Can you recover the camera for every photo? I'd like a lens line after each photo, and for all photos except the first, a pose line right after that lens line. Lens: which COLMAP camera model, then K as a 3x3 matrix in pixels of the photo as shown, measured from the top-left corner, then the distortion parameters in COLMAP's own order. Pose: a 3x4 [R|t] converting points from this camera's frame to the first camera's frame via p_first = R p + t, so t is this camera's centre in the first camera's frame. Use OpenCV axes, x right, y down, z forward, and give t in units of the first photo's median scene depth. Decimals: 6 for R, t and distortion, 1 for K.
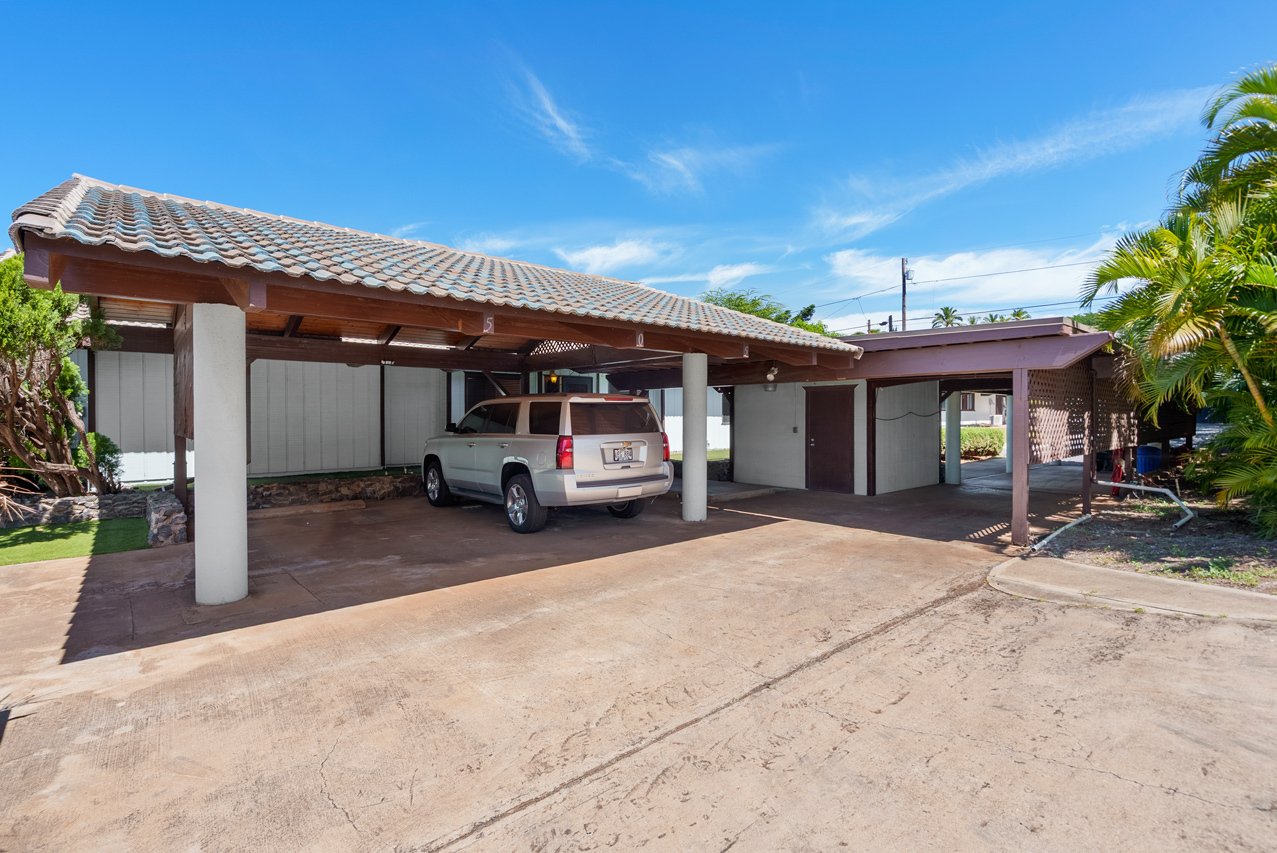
lens RADIAL K [[586.3, 0, 638.5], [0, 586.3, 426.5], [0, 0, 1]] dist [-0.002695, -0.000312]
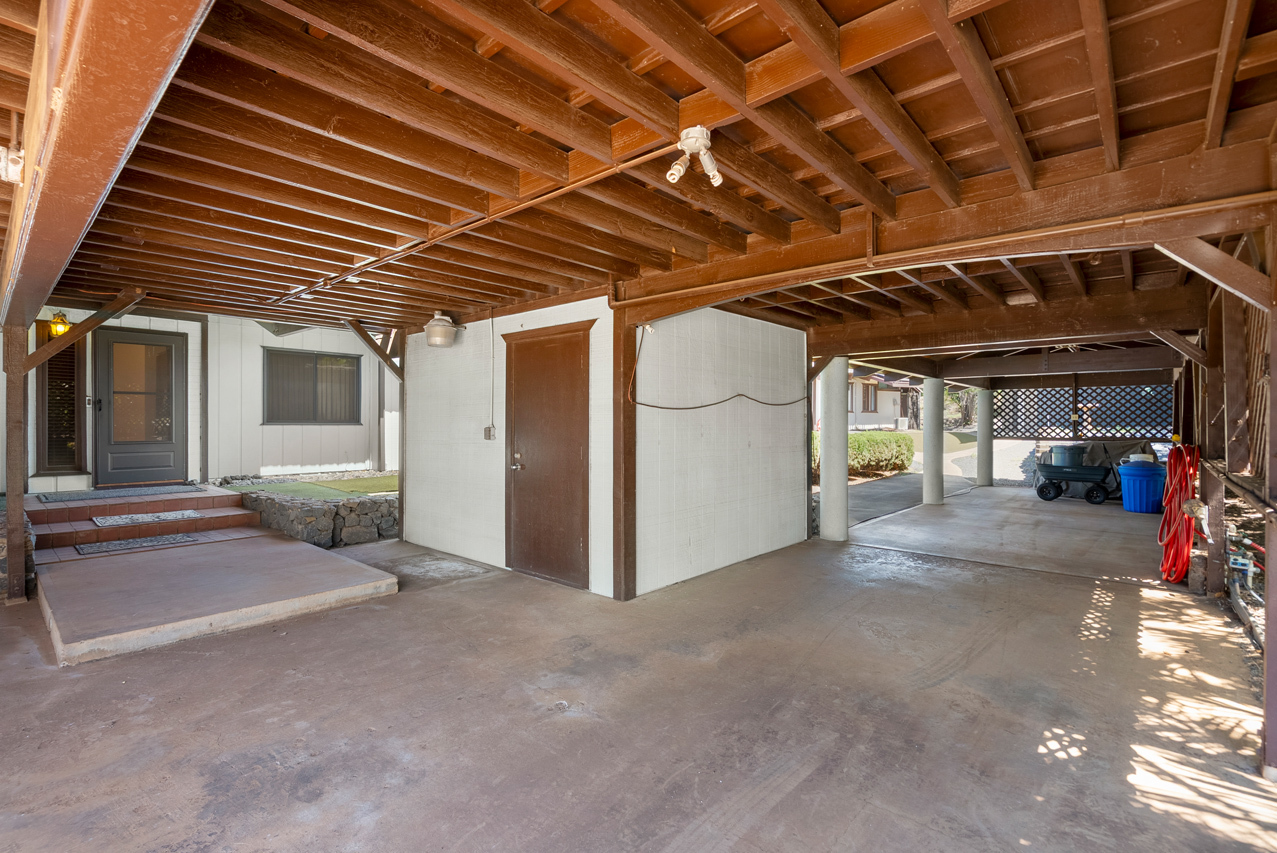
lens RADIAL K [[586.3, 0, 638.5], [0, 586.3, 426.5], [0, 0, 1]] dist [-0.002695, -0.000312]
pose [[0.991371, 0.001655, 0.131079, 0.195520], [-0.000399, 0.999954, -0.009609, 0.002946], [-0.131088, 0.009474, 0.991325, 0.333886]]
